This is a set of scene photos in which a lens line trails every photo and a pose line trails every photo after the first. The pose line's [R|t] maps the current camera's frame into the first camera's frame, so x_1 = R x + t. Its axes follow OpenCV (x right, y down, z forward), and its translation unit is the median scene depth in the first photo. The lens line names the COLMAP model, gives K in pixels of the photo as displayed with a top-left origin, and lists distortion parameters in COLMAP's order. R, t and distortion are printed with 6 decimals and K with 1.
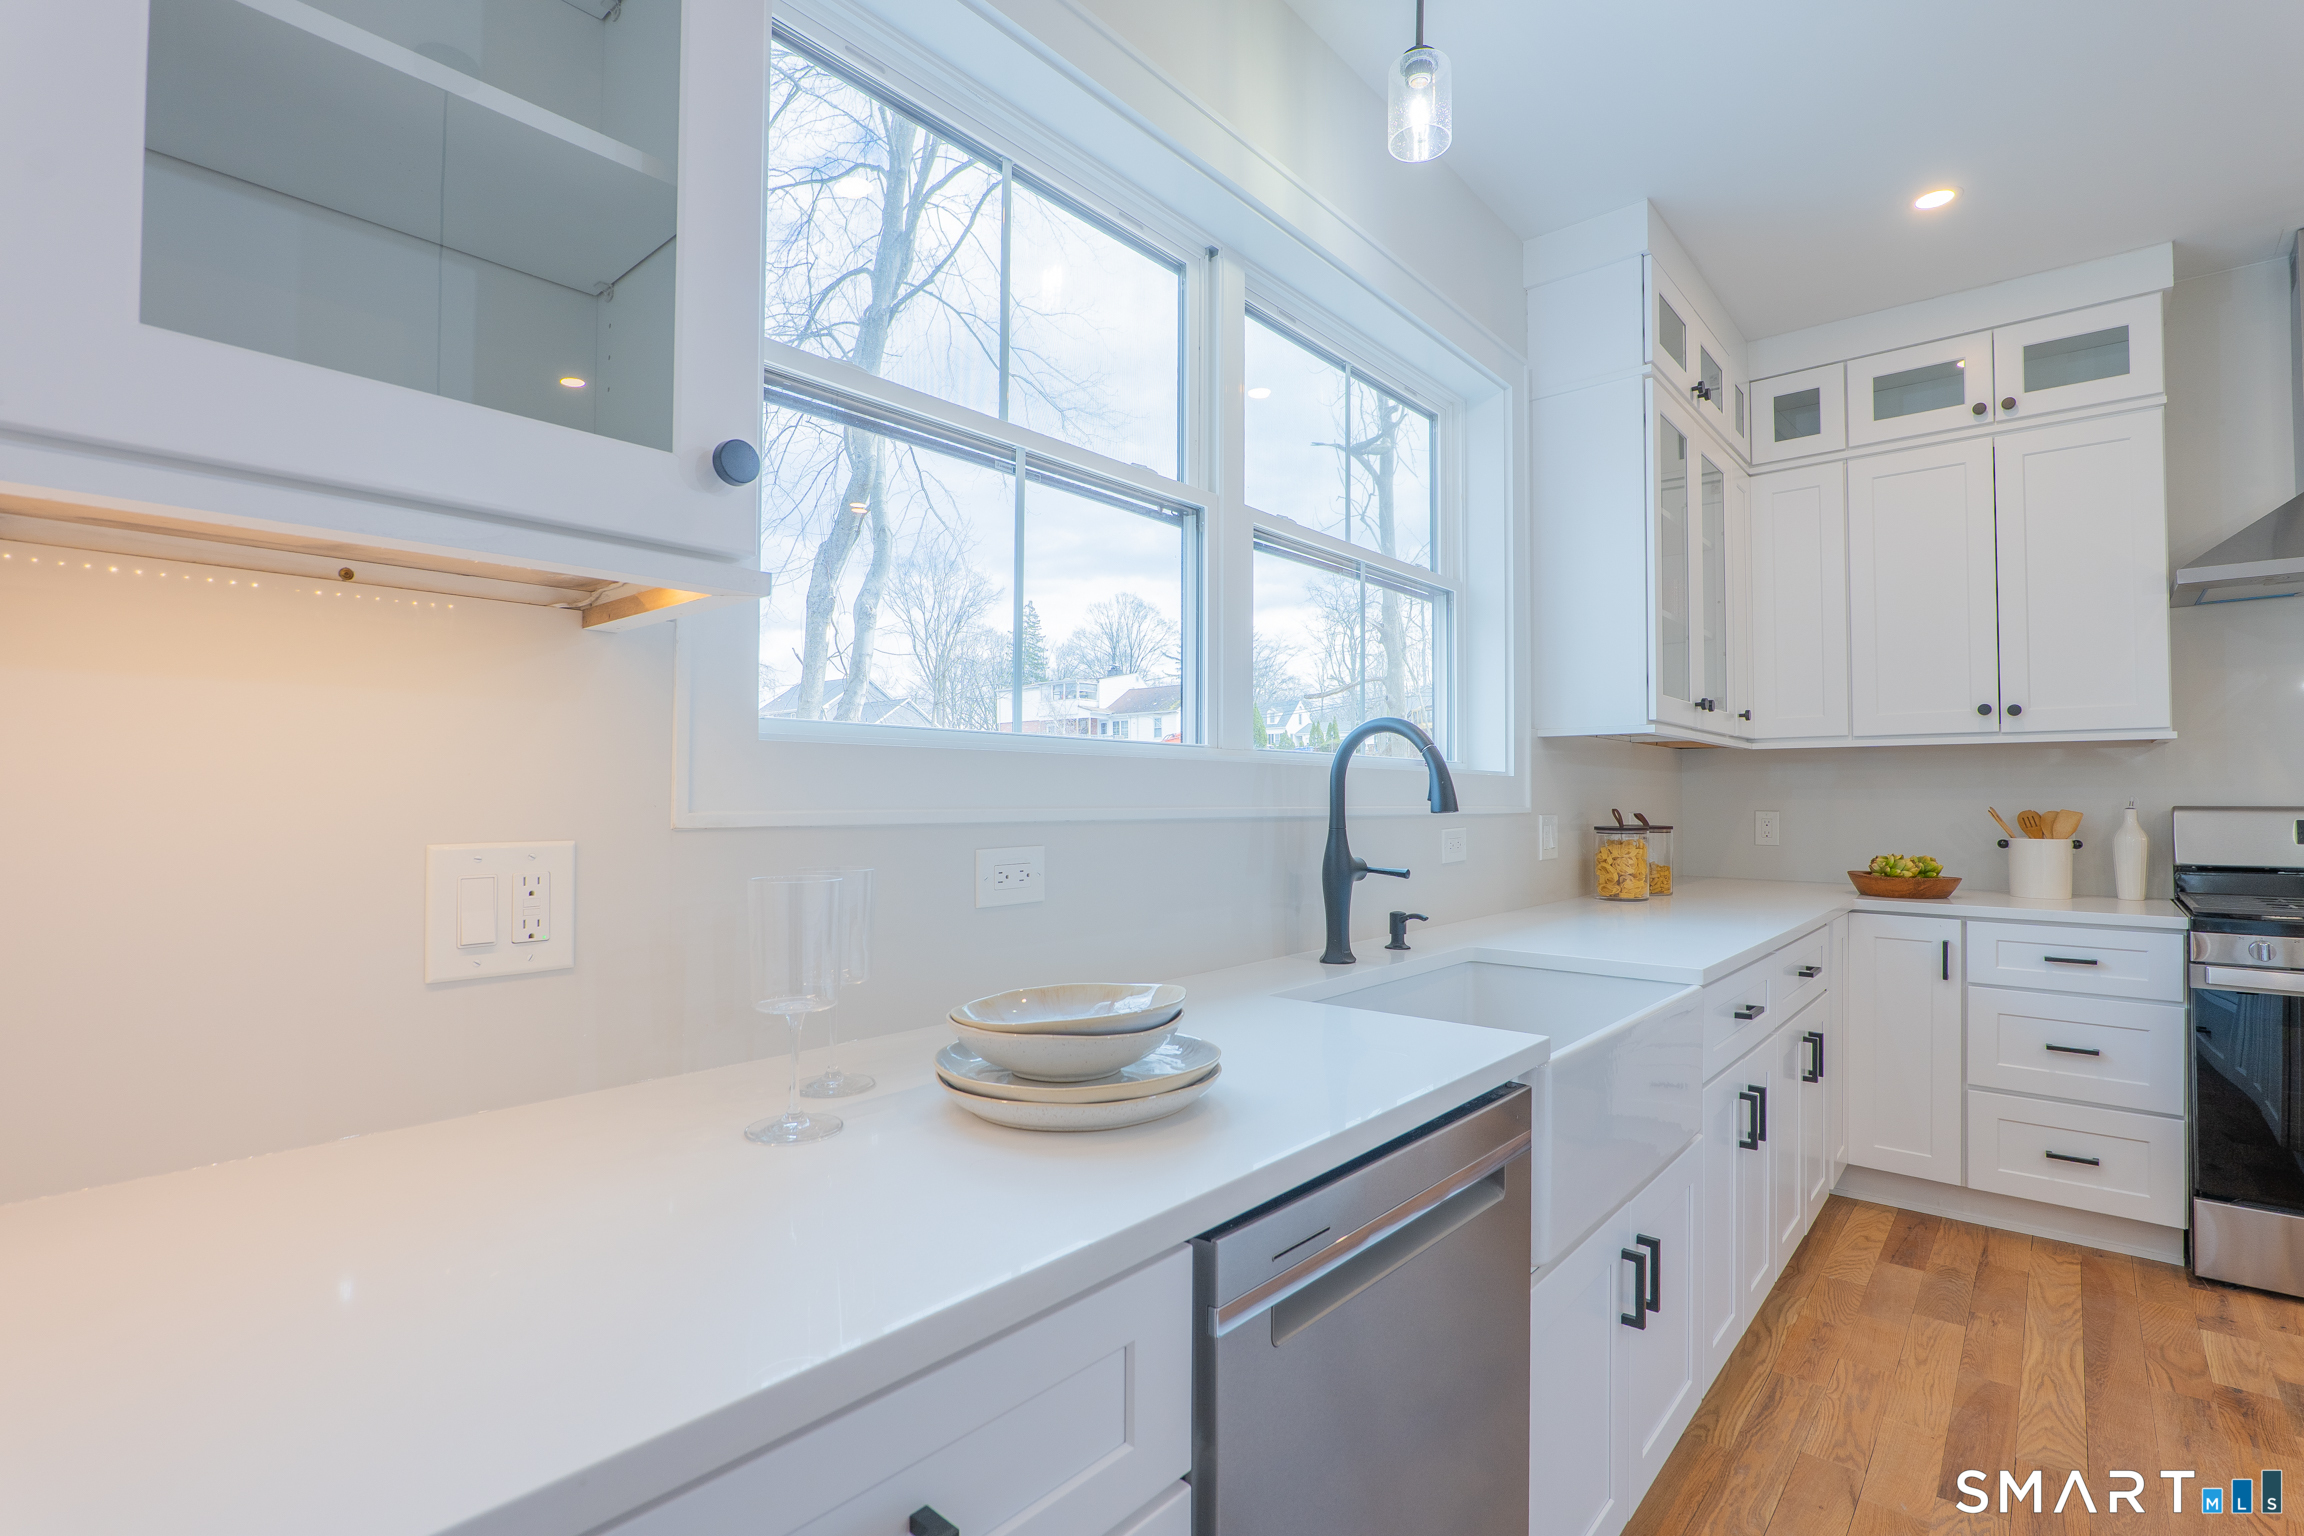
lens RADIAL K [[1068.6, 0, 1158.9], [0, 1068.6, 774.3], [0, 0, 1]] dist [-0.021707, 0.004190]
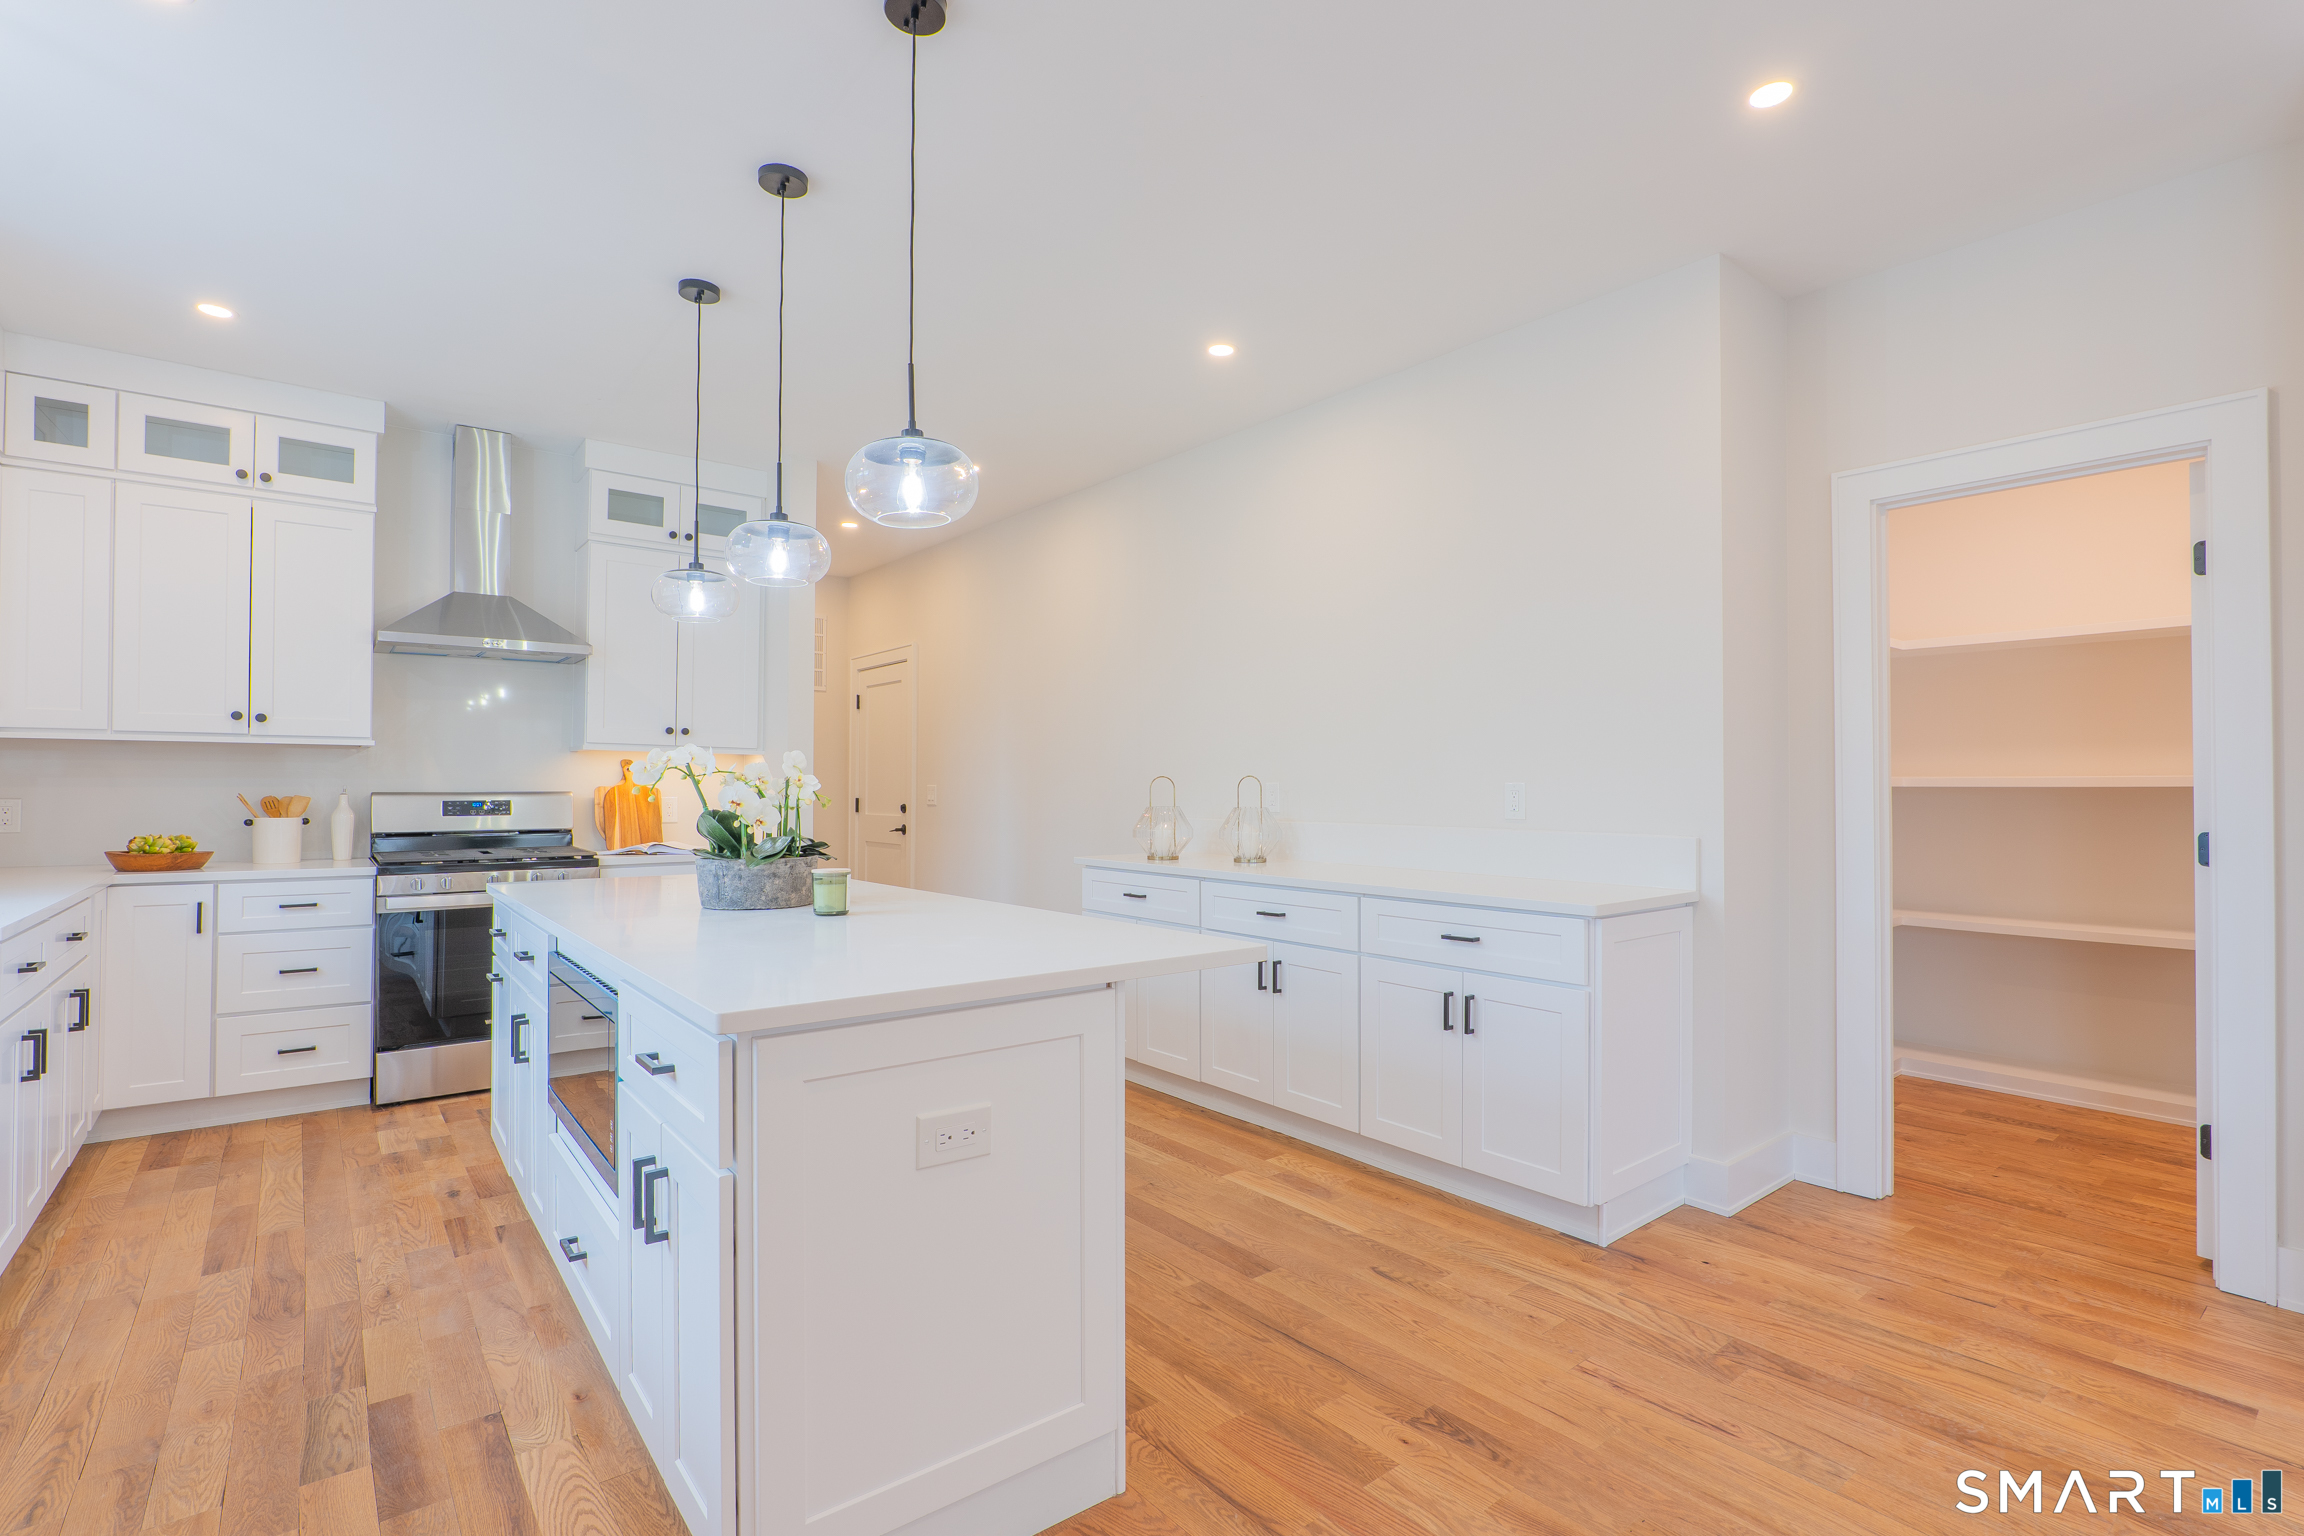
lens RADIAL K [[1081.8, 0, 1159.8], [0, 1081.8, 774.3], [0, 0, 1]] dist [-0.023998, 0.007163]
pose [[0.180897, 0.011595, 0.983434, -0.299177], [-0.023592, 0.999694, -0.007447, -0.009337], [-0.983219, -0.021854, 0.181115, -0.348921]]
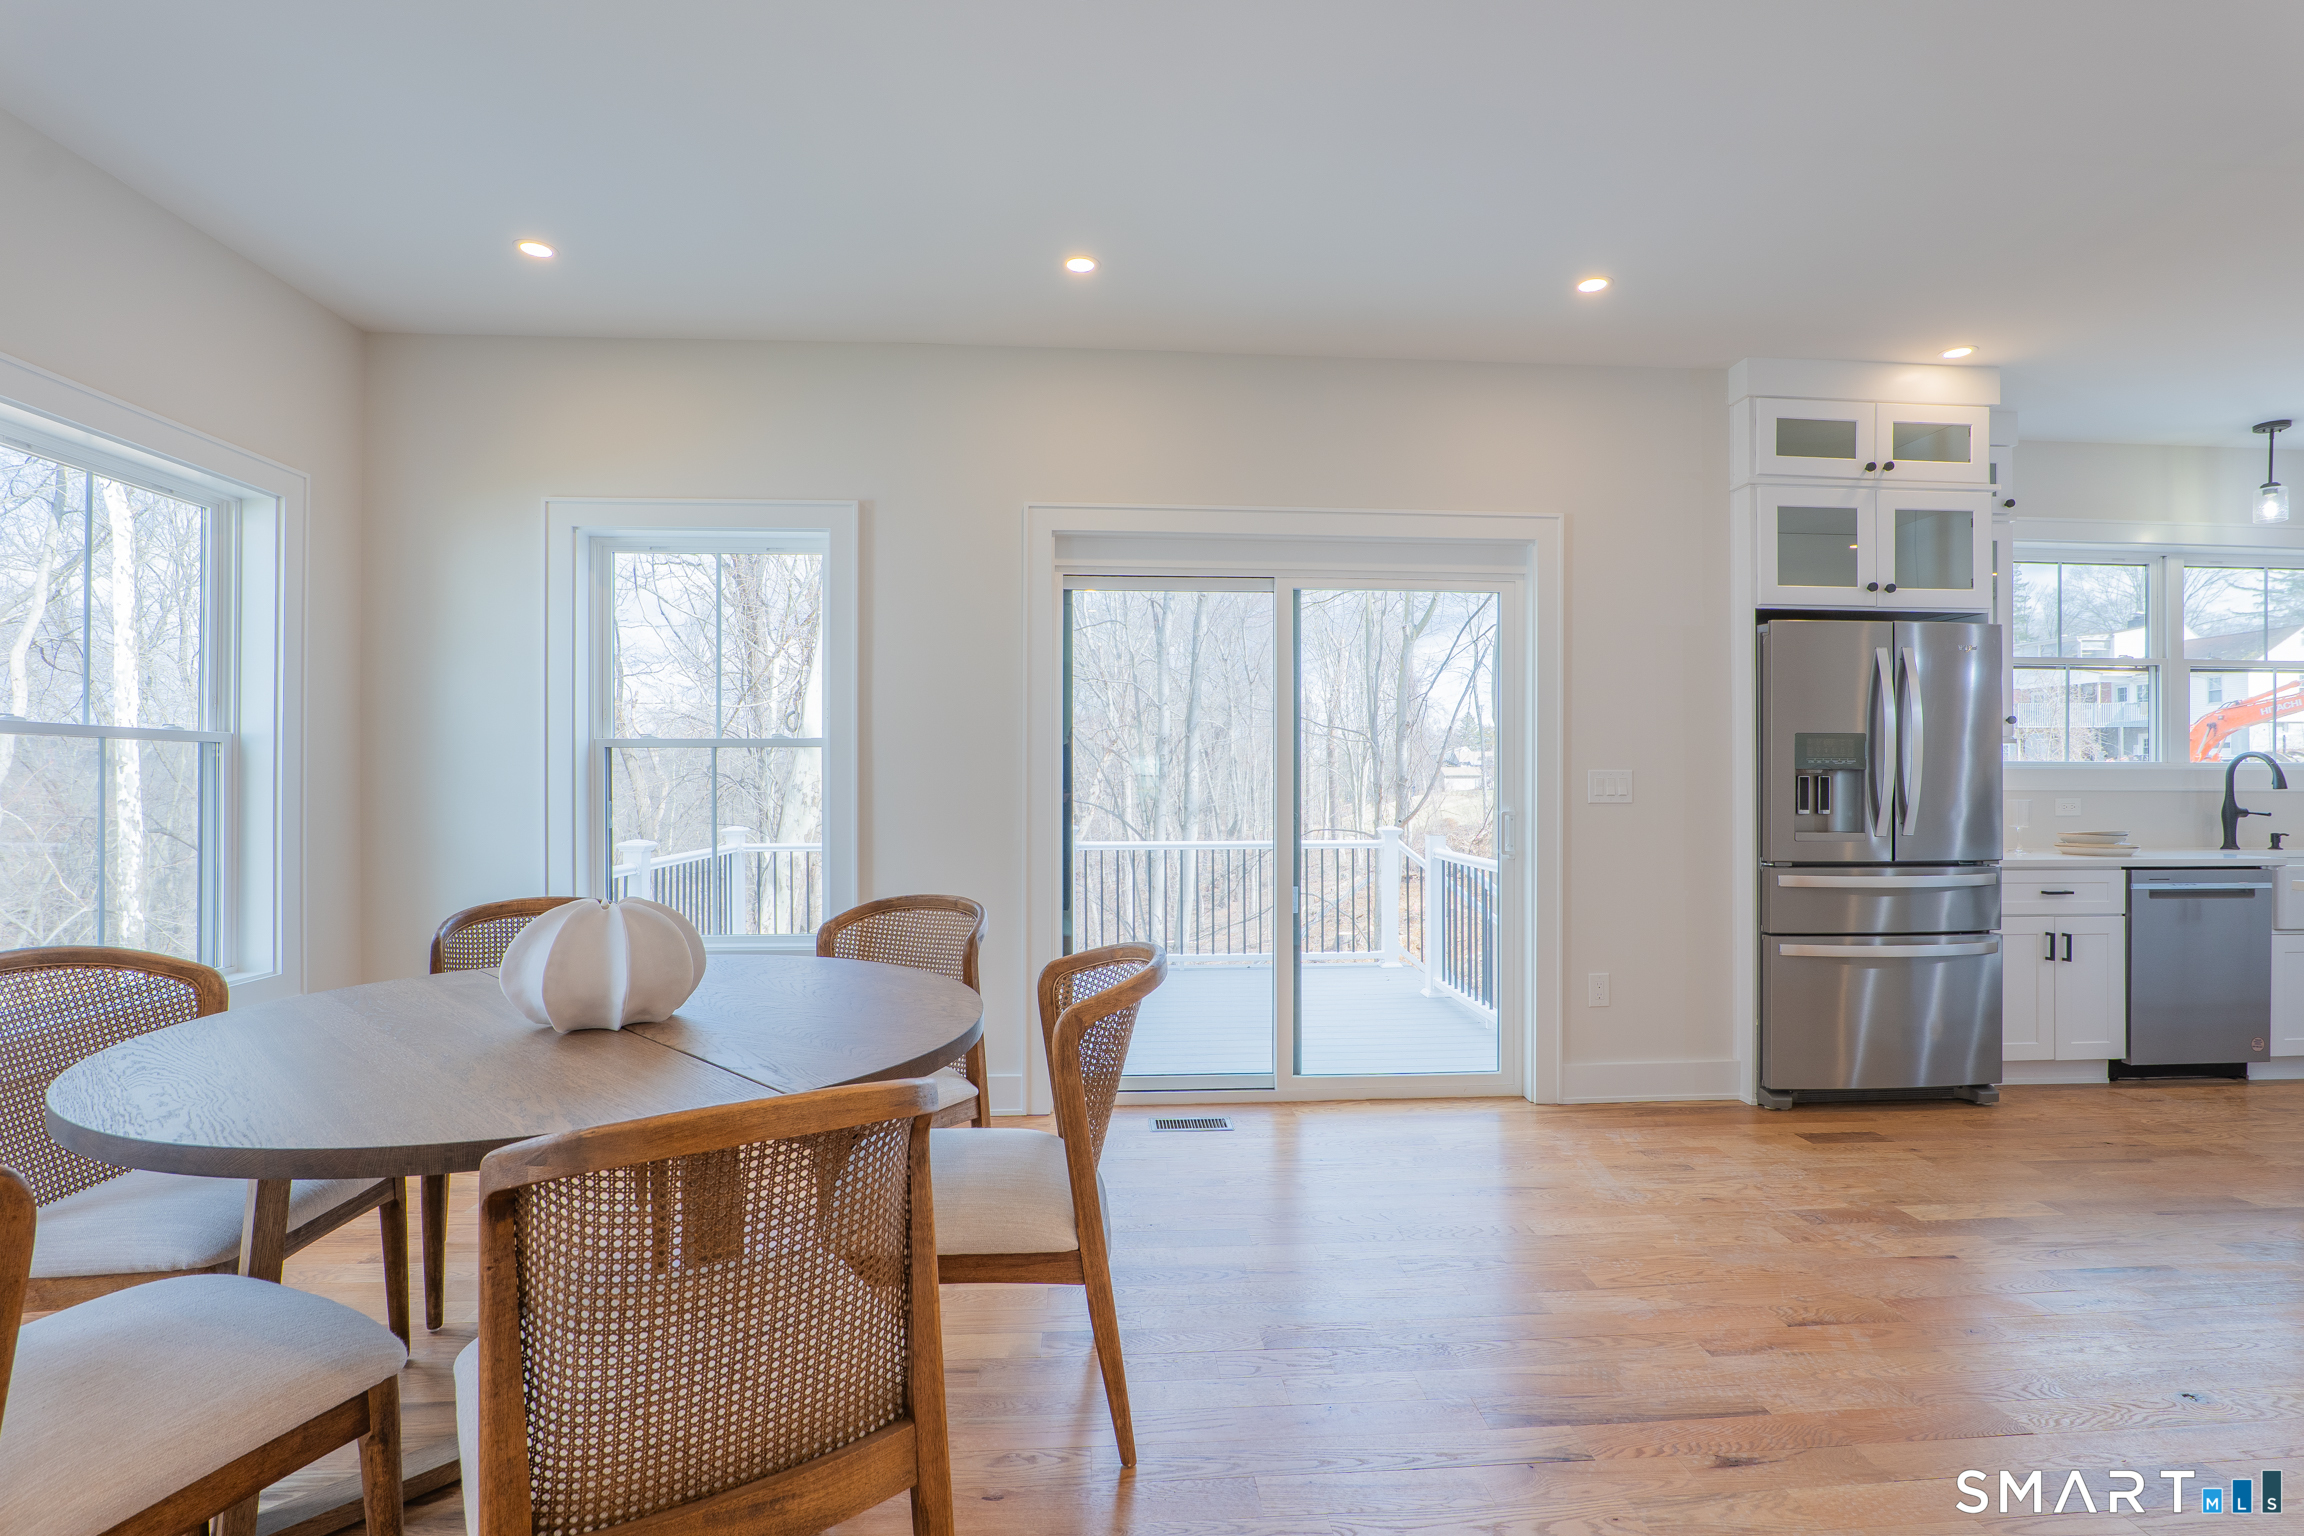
lens RADIAL K [[1081.8, 0, 1159.8], [0, 1081.8, 774.3], [0, 0, 1]] dist [-0.023998, 0.007163]
pose [[0.706007, 0.002833, -0.708199, 0.114639], [0.010338, 0.999844, 0.014306, -0.042363], [0.708130, -0.017421, 0.705867, -1.764621]]
